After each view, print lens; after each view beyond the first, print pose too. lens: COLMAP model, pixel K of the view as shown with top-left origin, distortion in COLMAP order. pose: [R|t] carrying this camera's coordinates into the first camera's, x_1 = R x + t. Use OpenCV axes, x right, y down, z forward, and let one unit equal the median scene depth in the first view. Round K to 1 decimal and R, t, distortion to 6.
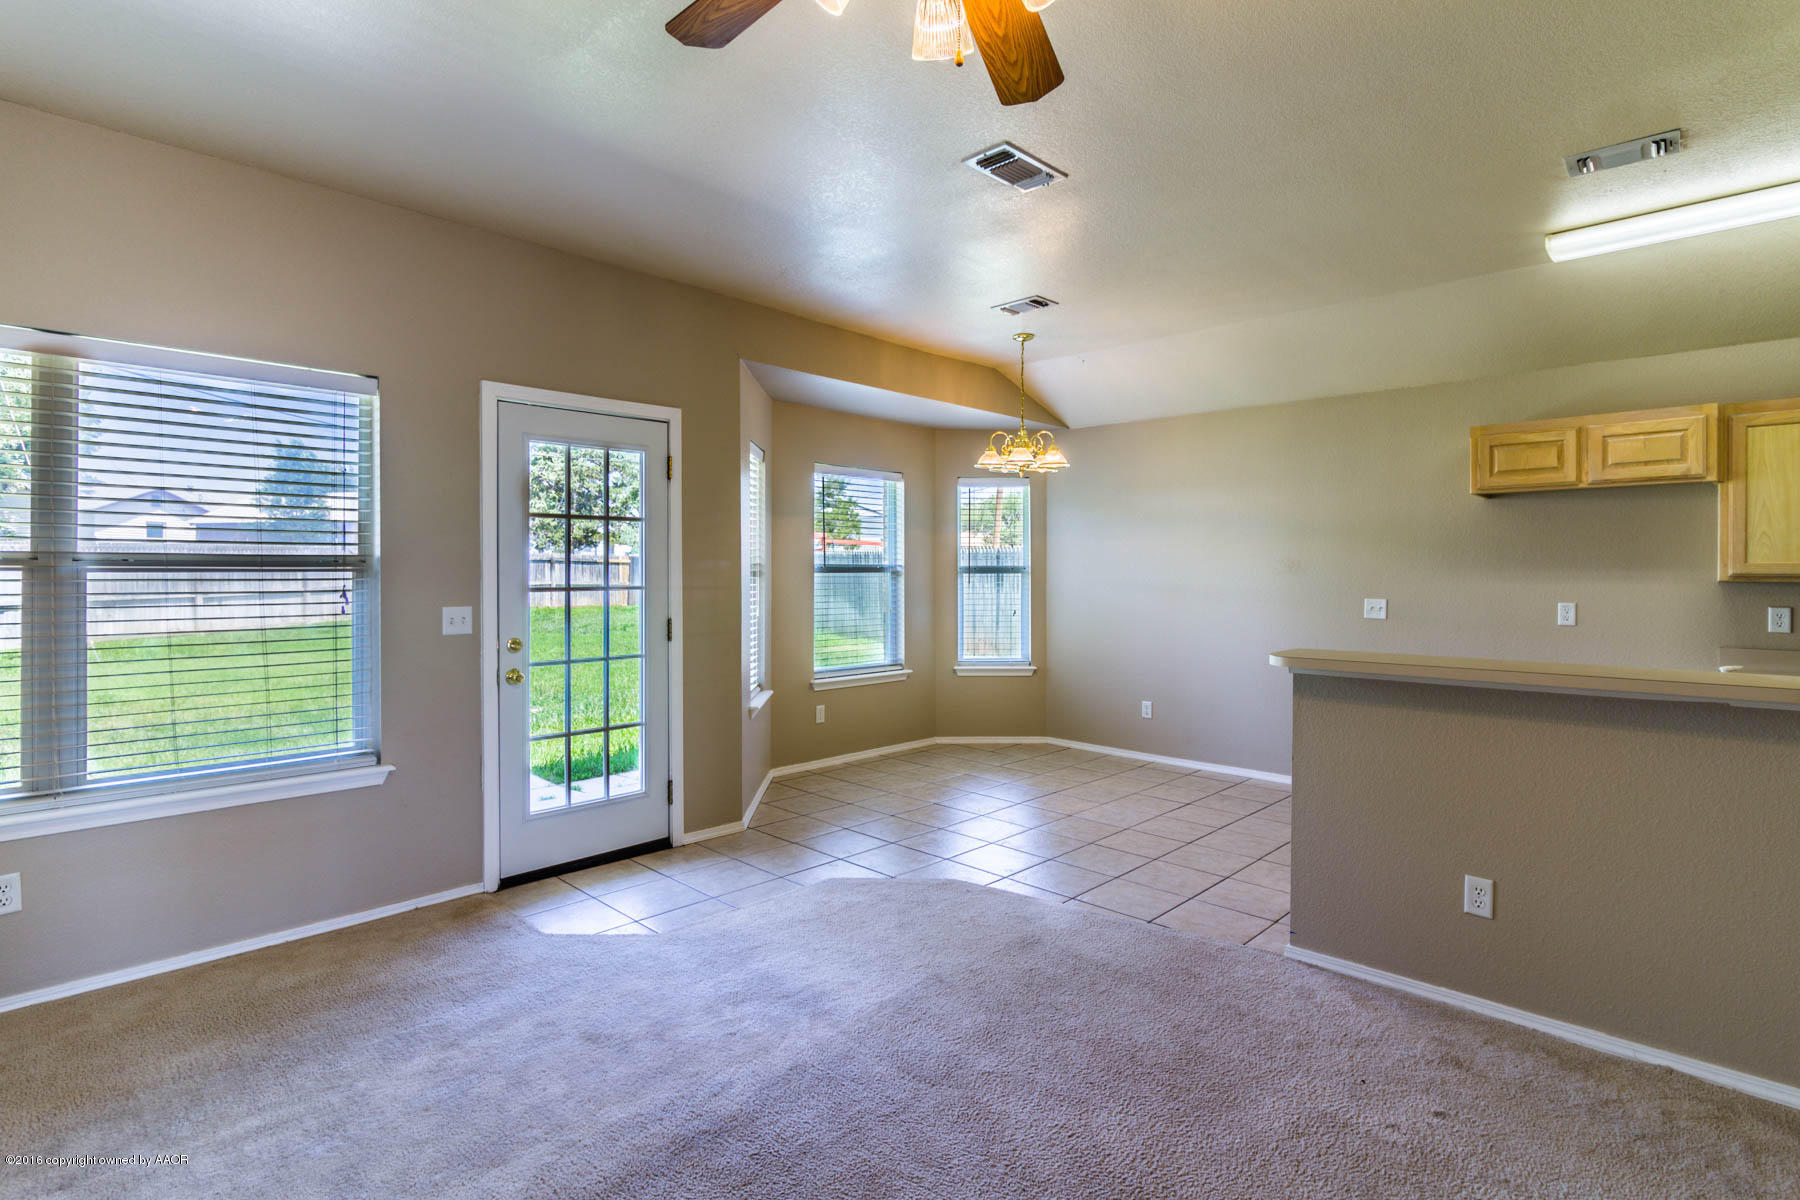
lens RADIAL K [[894.8, 0, 908.2], [0, 894.8, 576.5], [0, 0, 1]] dist [0.000533, -0.002266]
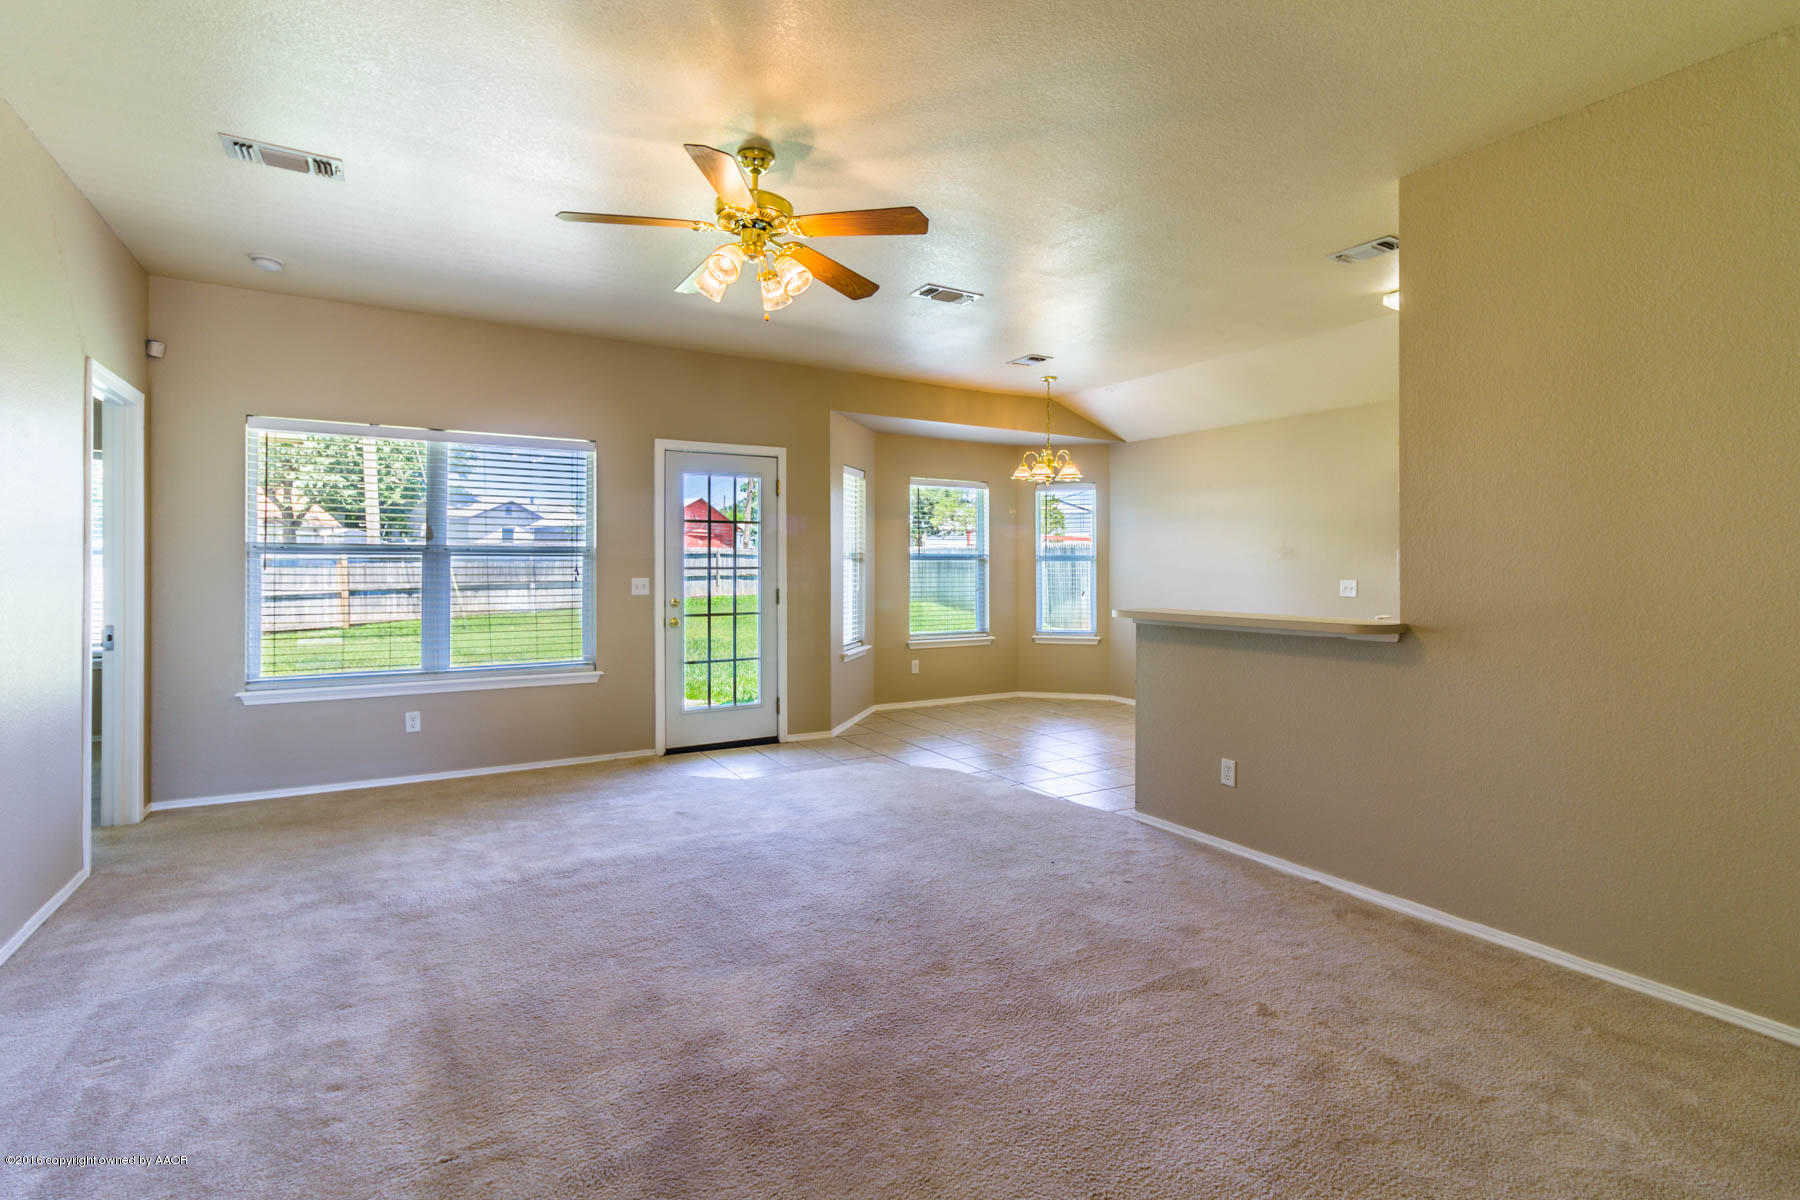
lens RADIAL K [[860.7, 0, 912.1], [0, 860.7, 566.3], [0, 0, 1]] dist [-0.002164, -0.000150]
pose [[0.965388, -0.000301, -0.260818, 0.320030], [-0.001126, 0.999985, -0.005320, 0.016605], [0.260816, 0.005429, 0.965373, -0.321988]]
